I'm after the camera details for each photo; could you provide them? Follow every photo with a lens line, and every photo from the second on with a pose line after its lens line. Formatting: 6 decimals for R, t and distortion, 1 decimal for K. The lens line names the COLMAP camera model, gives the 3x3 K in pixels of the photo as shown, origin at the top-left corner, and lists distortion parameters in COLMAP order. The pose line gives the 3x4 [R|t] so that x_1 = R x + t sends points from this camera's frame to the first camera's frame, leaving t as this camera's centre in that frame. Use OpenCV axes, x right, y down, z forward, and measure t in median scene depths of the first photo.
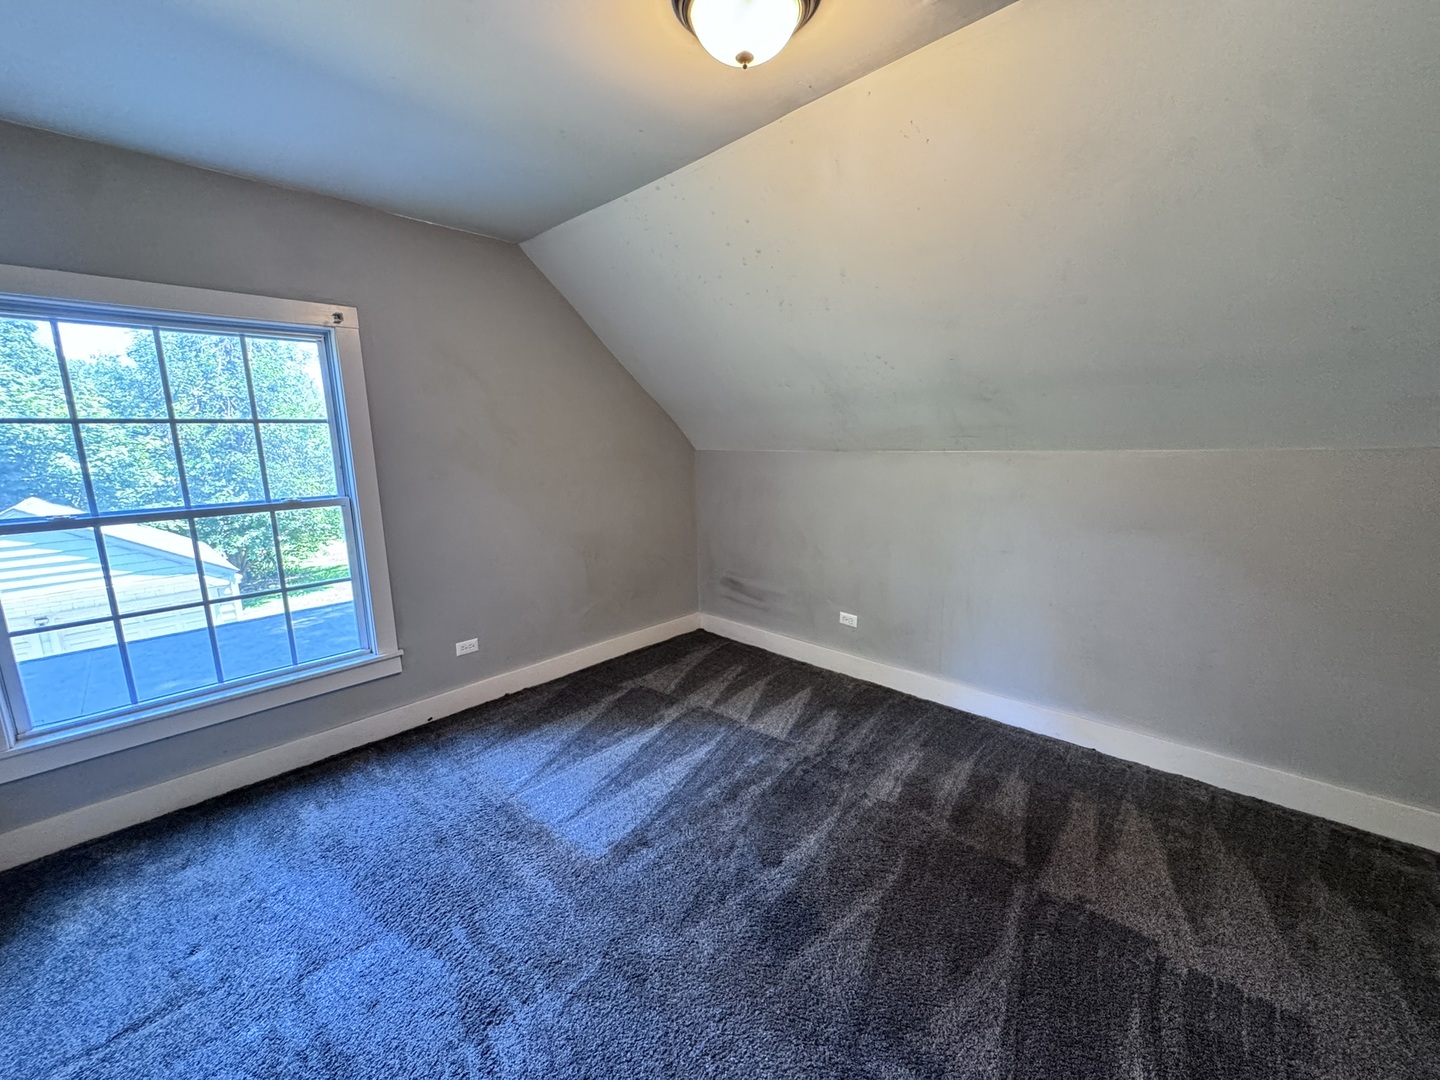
lens RADIAL K [[578.2, 0, 715.4], [0, 578.2, 541.3], [0, 0, 1]] dist [0.001172, 0.000276]
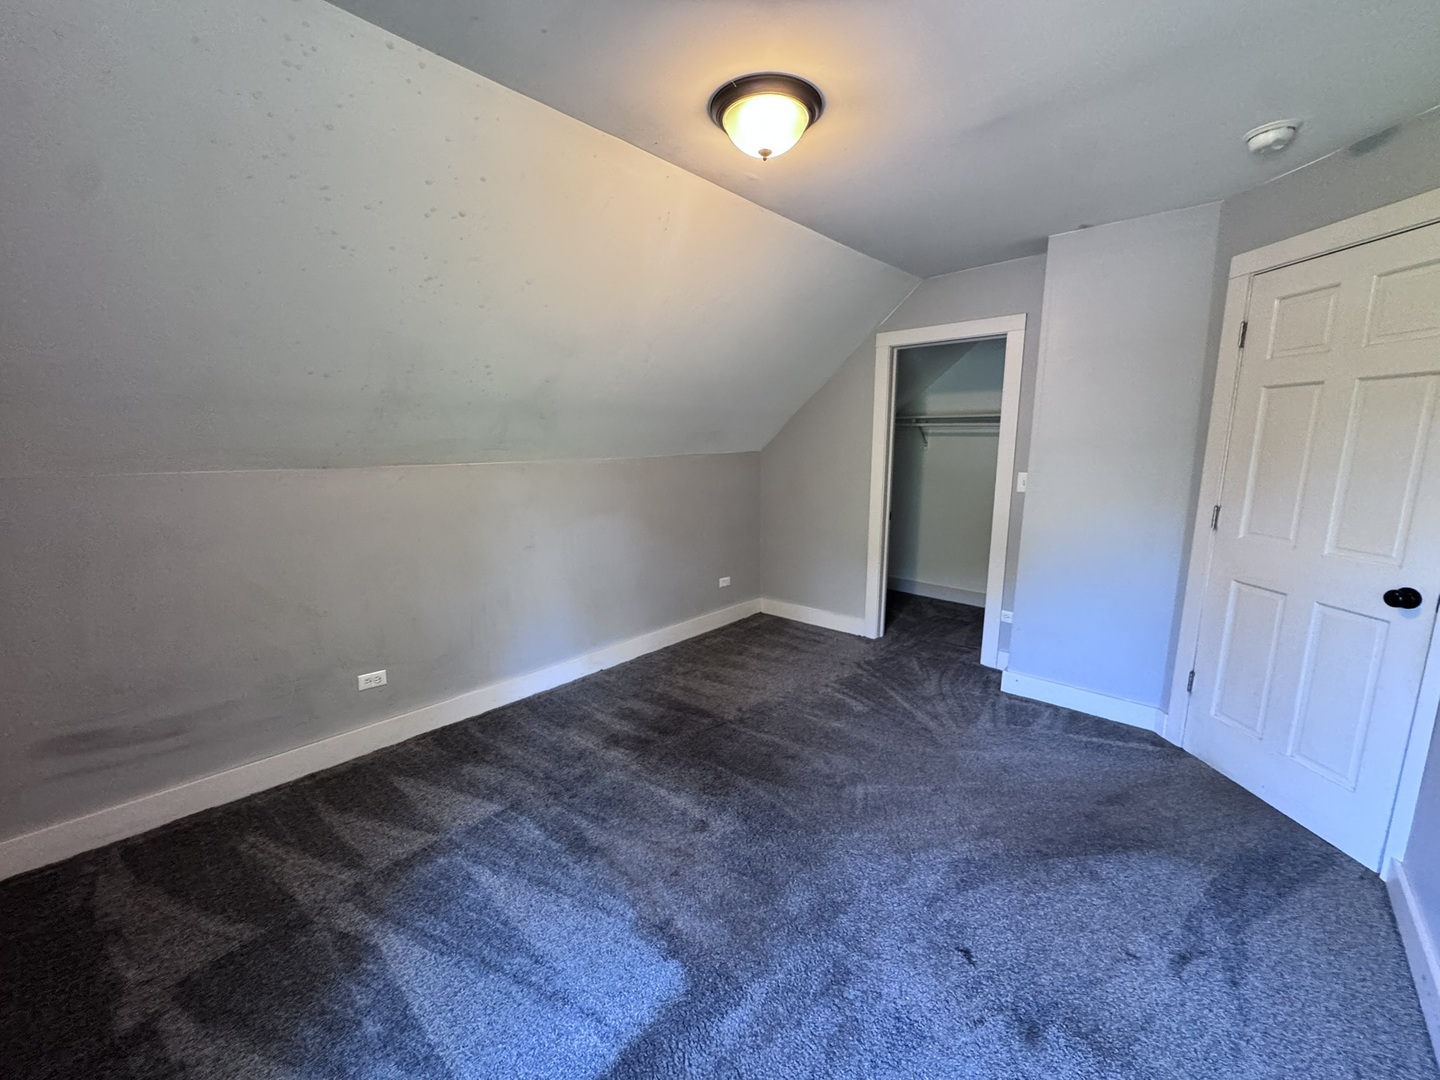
lens RADIAL K [[578.2, 0, 716.3], [0, 578.2, 541.0], [0, 0, 1]] dist [0.001172, 0.000276]
pose [[-0.021318, -0.150865, 0.988324, -0.557609], [0.182536, 0.971346, 0.152211, -0.087443], [-0.982968, 0.183650, 0.006832, 0.521905]]
